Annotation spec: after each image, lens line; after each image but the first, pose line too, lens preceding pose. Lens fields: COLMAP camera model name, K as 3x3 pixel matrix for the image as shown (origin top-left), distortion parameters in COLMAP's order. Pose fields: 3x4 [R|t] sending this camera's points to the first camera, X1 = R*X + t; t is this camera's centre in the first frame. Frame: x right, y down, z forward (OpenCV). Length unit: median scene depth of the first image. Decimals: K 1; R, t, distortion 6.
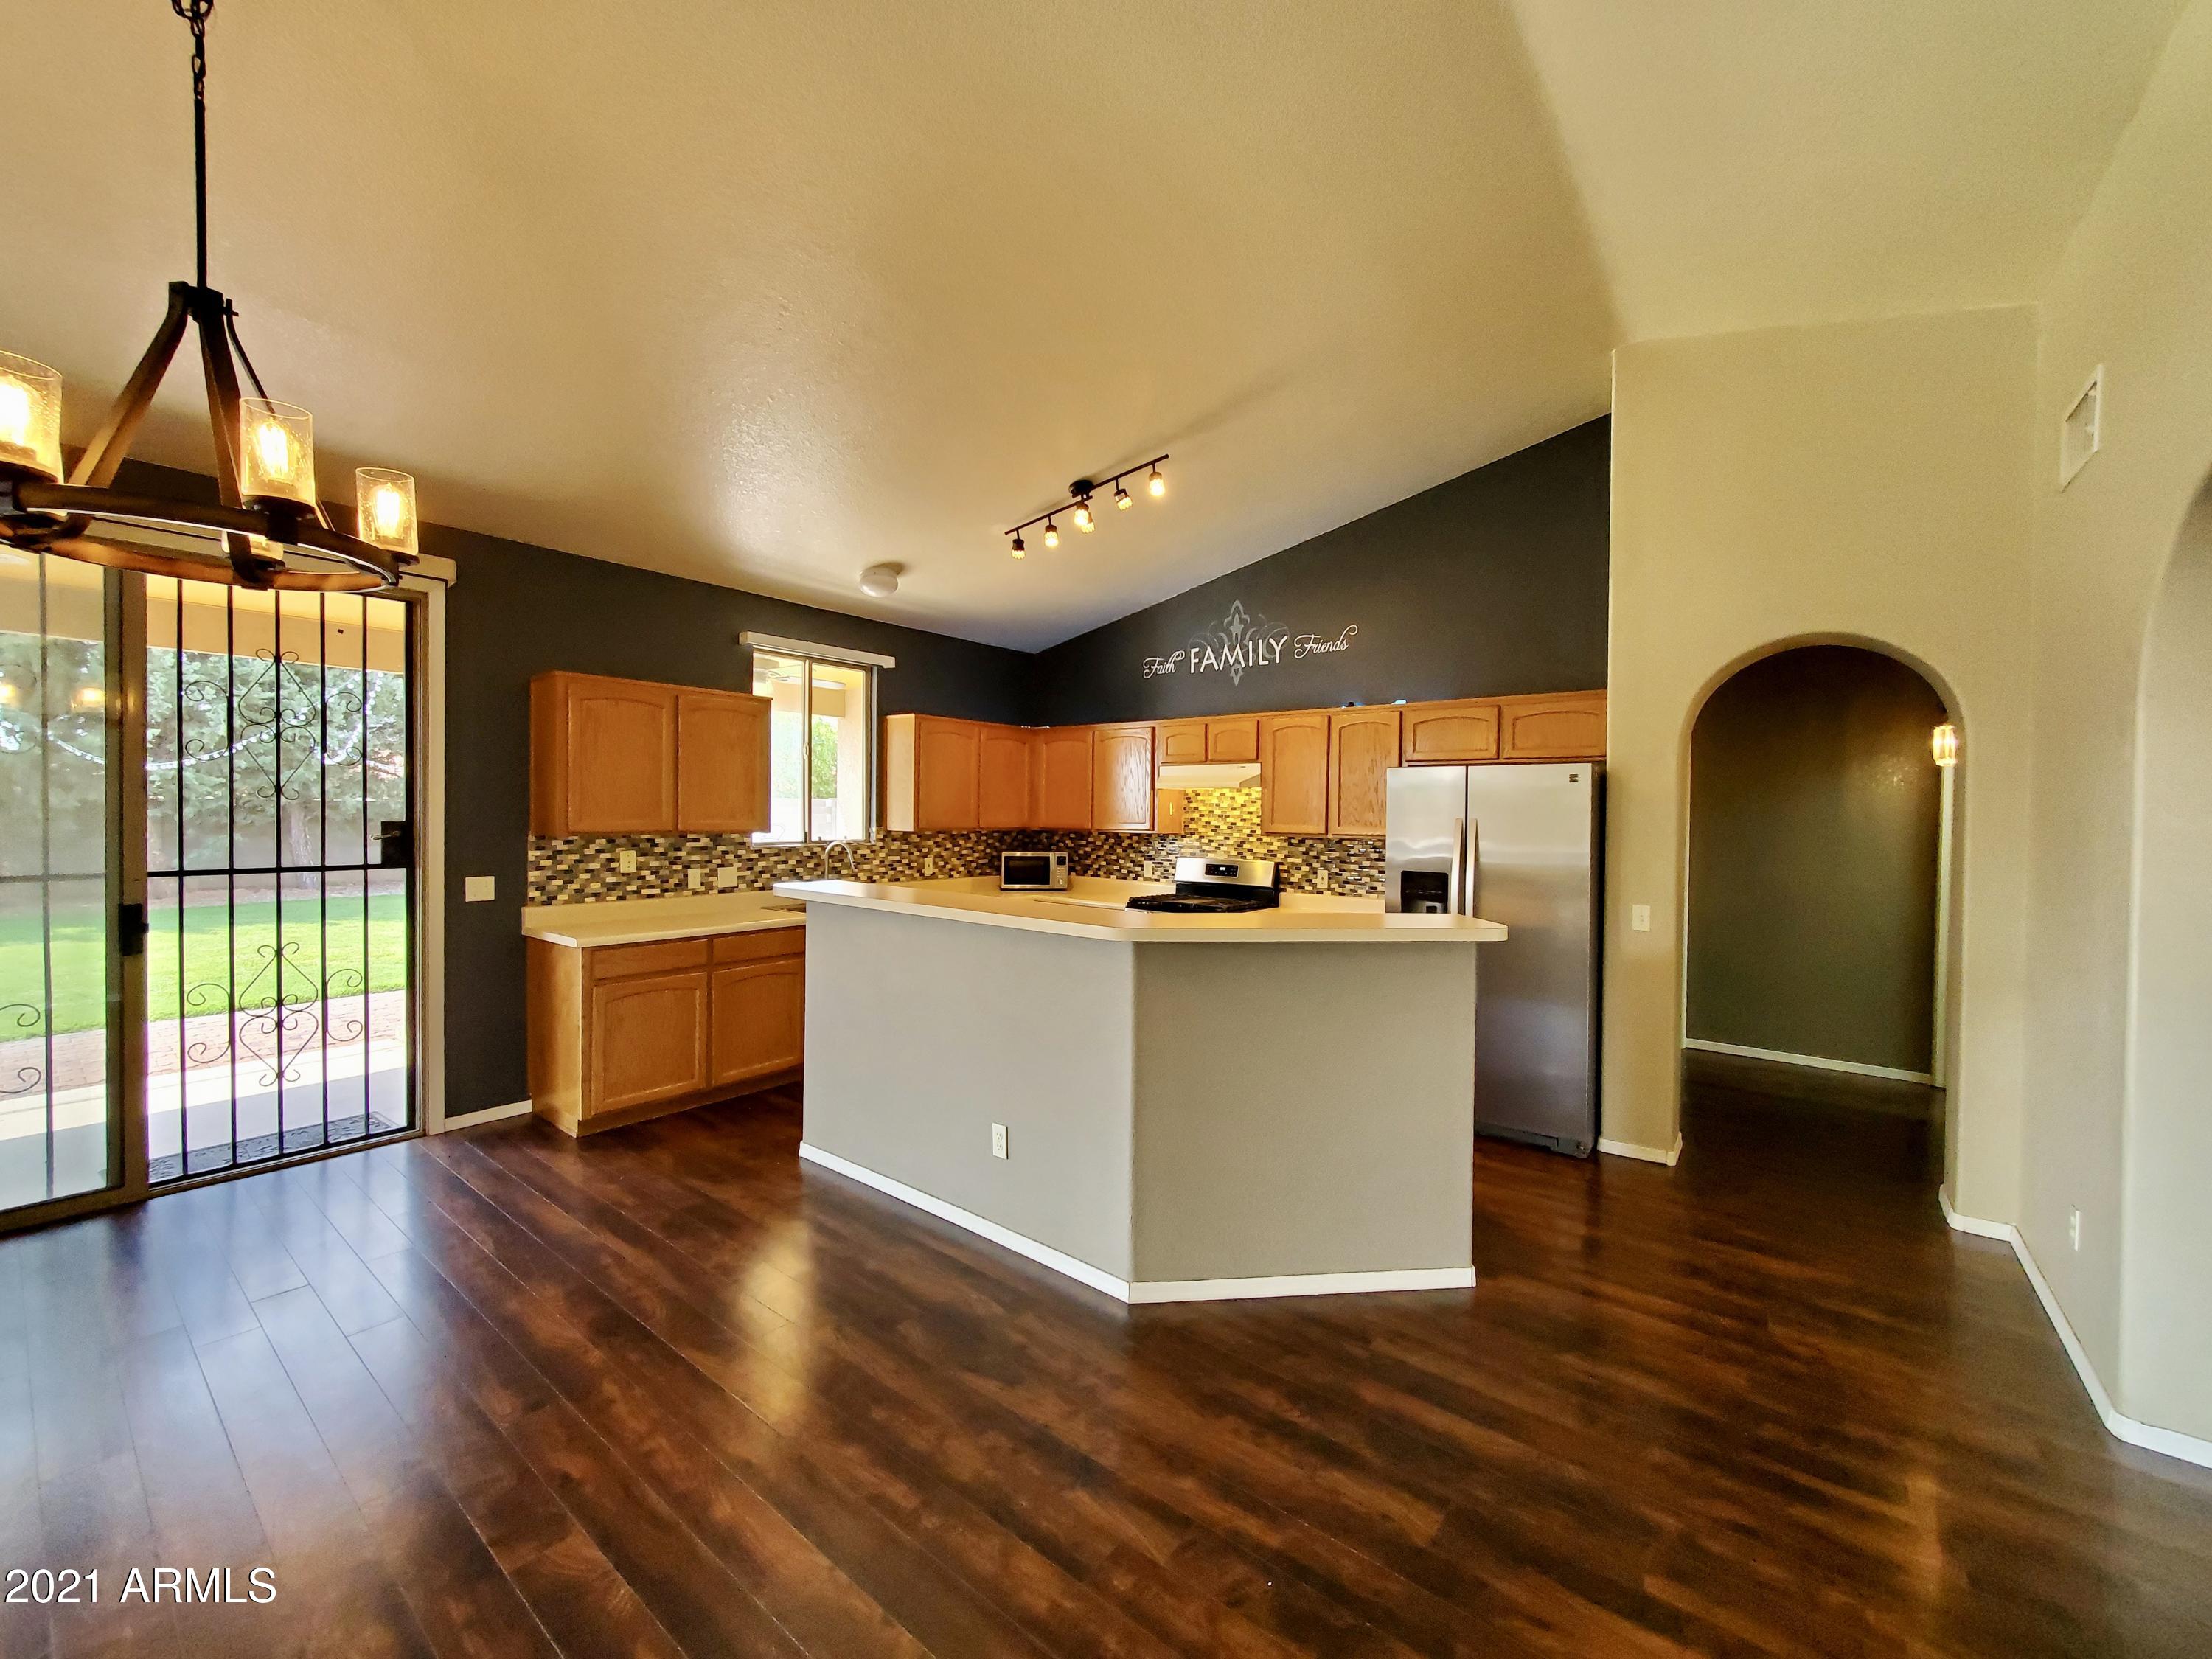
lens RADIAL K [[871.2, 0, 1107.5], [0, 871.2, 828.7], [0, 0, 1]] dist [0.002110, -0.000977]
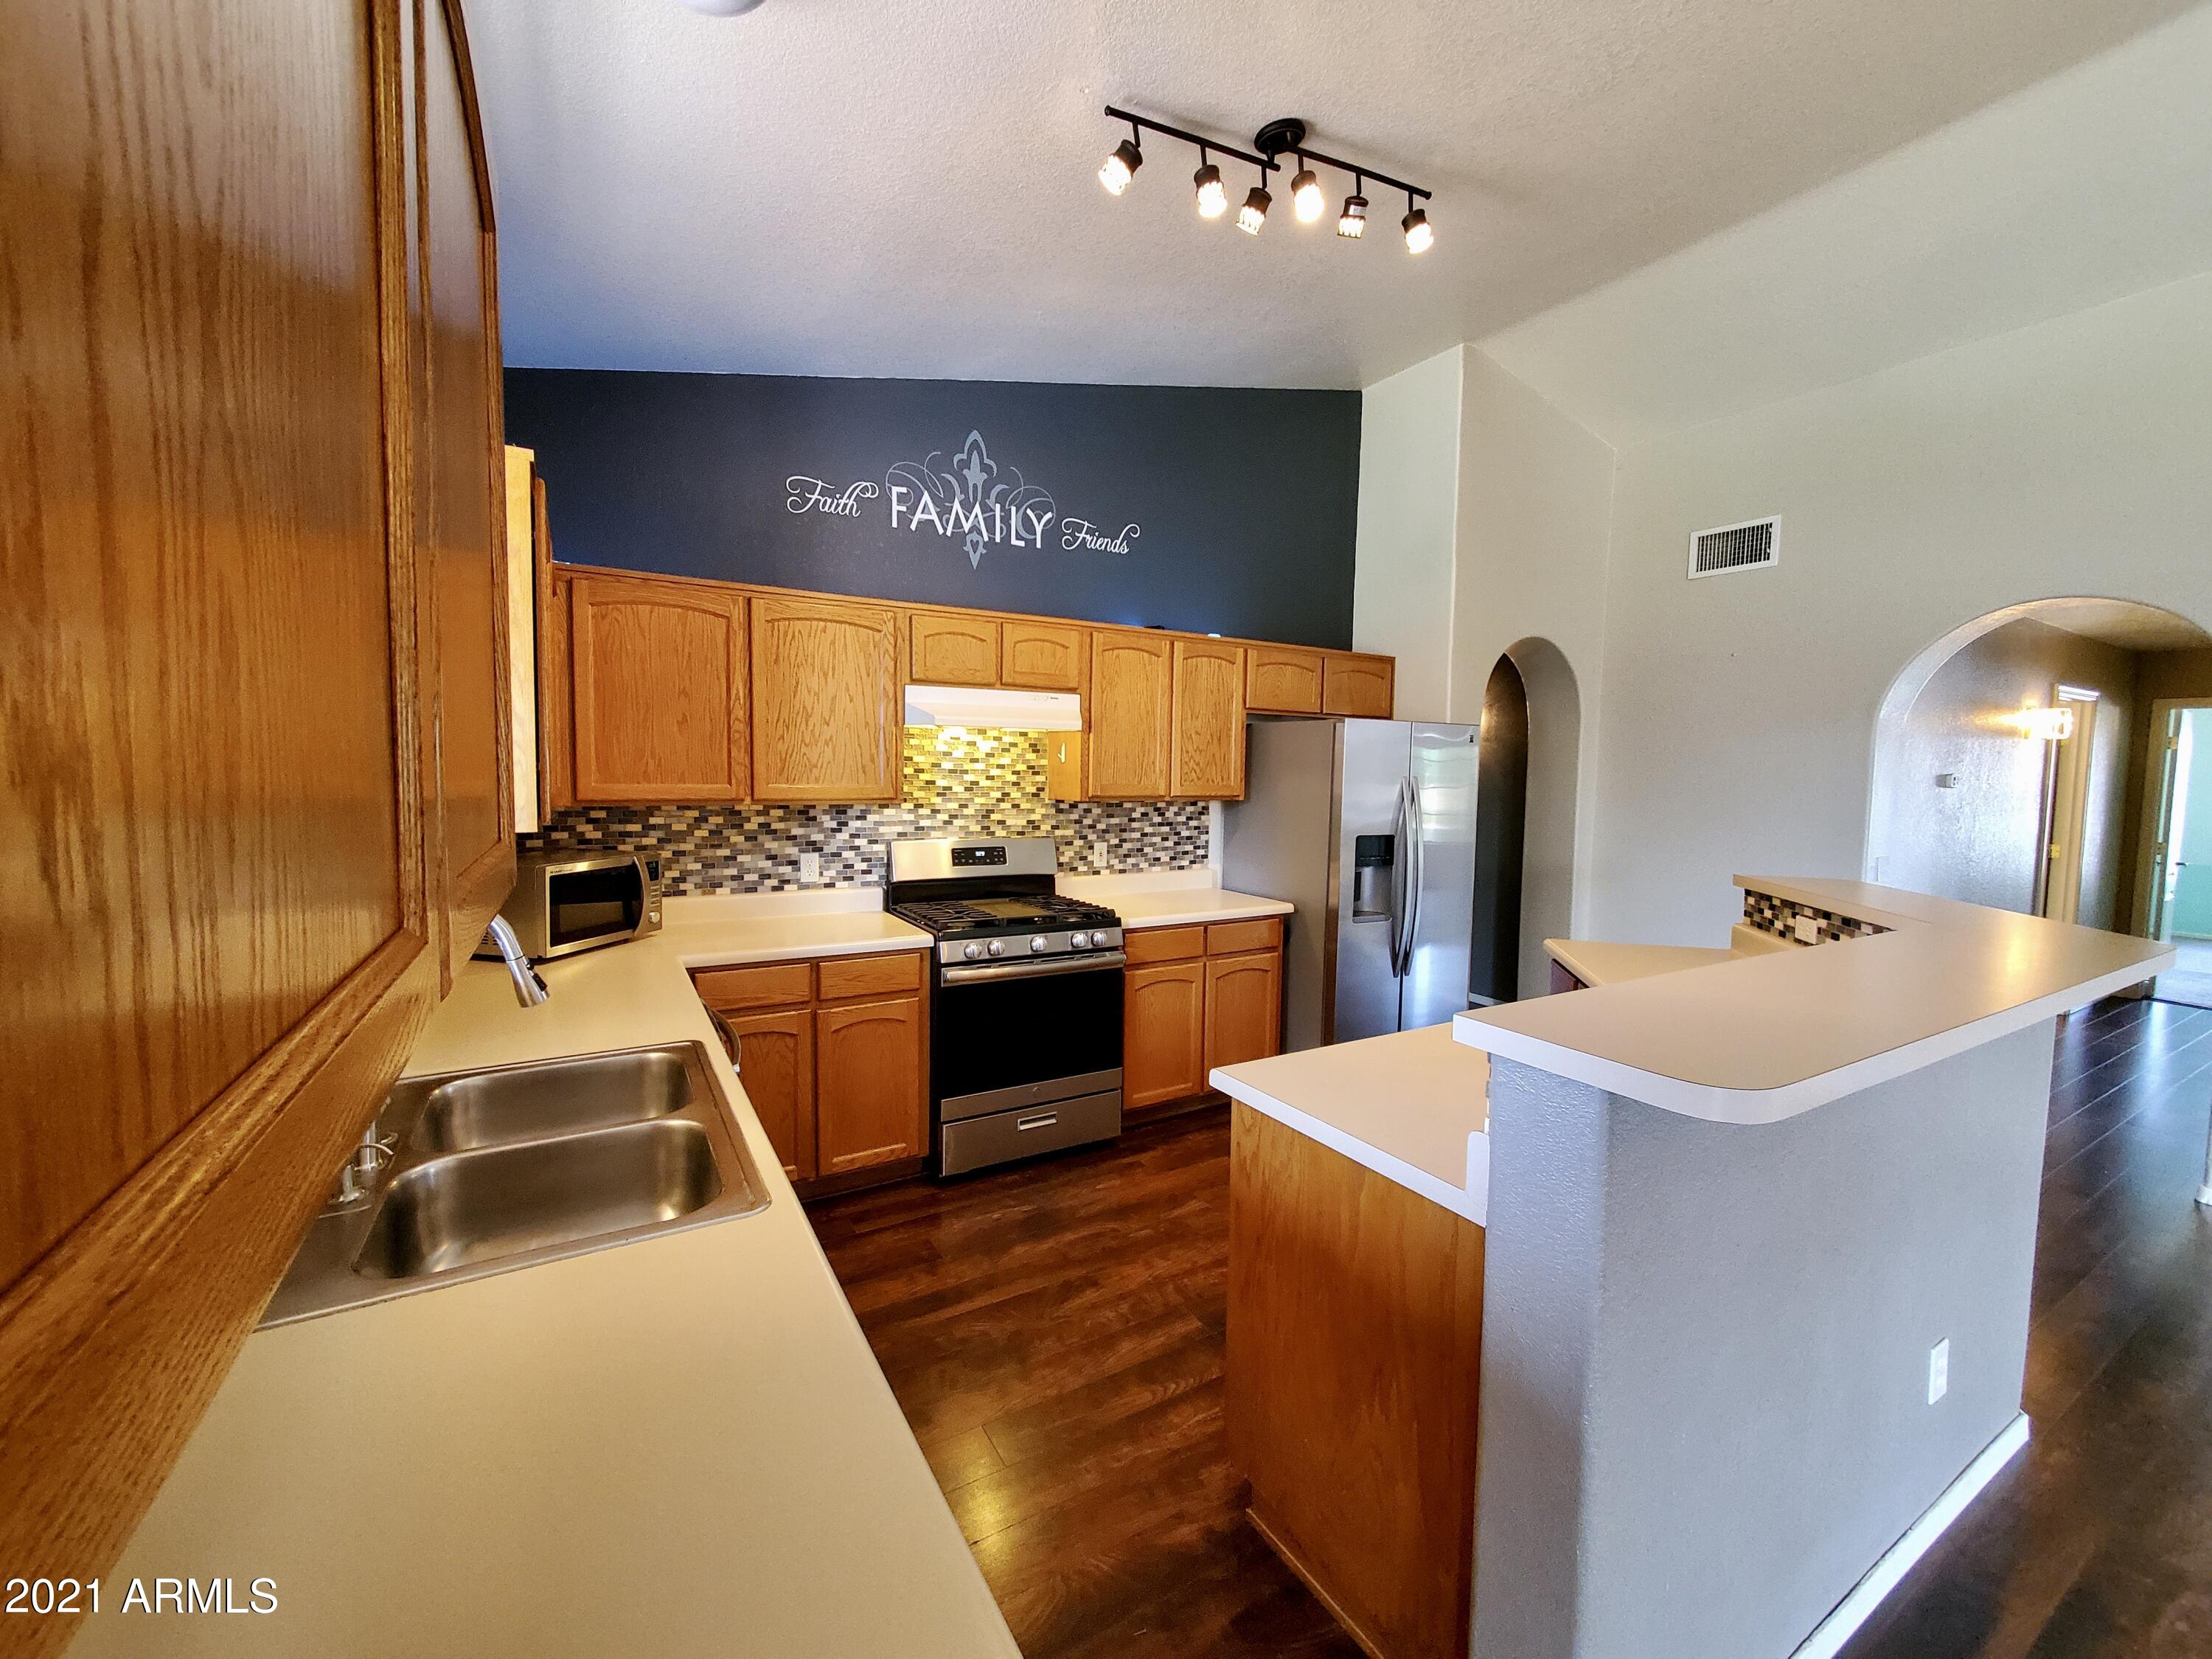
lens RADIAL K [[871.2, 0, 1101.3], [0, 871.2, 824.3], [0, 0, 1]] dist [0.002110, -0.000977]
pose [[0.367202, -0.066979, 0.927727, -0.433501], [0.004978, 0.997531, 0.070049, -0.020619], [-0.930128, -0.021104, 0.366628, 0.687087]]
